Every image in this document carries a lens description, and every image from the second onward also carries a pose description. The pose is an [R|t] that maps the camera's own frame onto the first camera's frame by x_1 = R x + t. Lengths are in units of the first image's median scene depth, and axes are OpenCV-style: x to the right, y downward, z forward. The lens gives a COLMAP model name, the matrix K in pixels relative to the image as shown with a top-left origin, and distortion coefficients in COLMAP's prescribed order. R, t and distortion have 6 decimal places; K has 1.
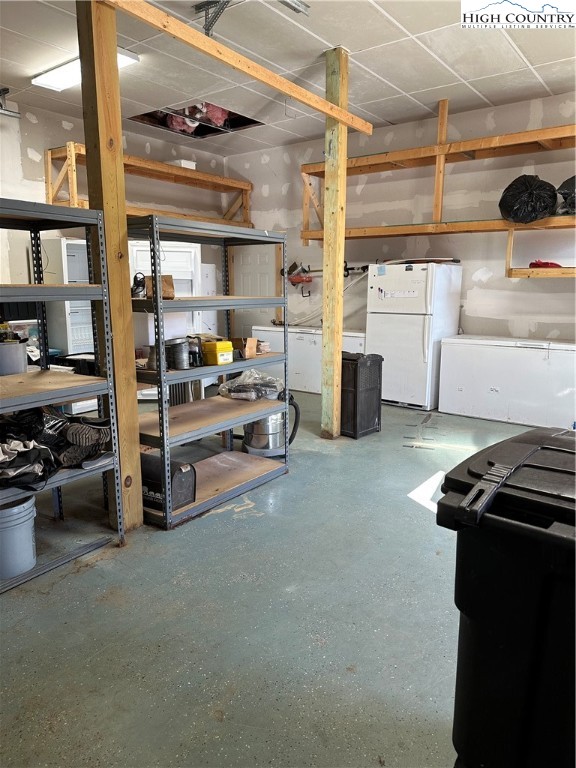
lens RADIAL K [[542.4, 0, 290.5], [0, 542.4, 381.4], [0, 0, 1]] dist [0.025427, -0.030975]
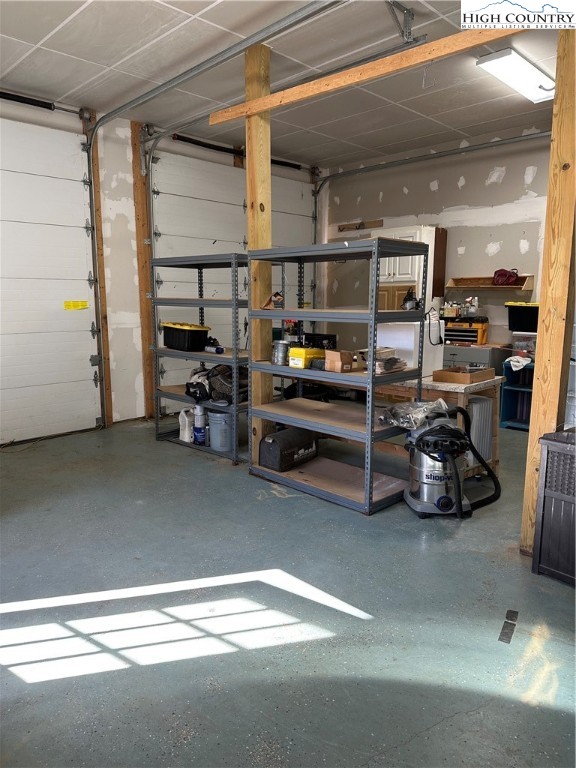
lens RADIAL K [[542.4, 0, 290.9], [0, 542.4, 385.2], [0, 0, 1]] dist [0.025427, -0.030975]
pose [[-0.154793, 0.164814, -0.974102, 1.021879], [-0.178567, 0.965080, 0.191663, -0.219171], [0.971675, 0.203611, -0.119957, 1.165129]]
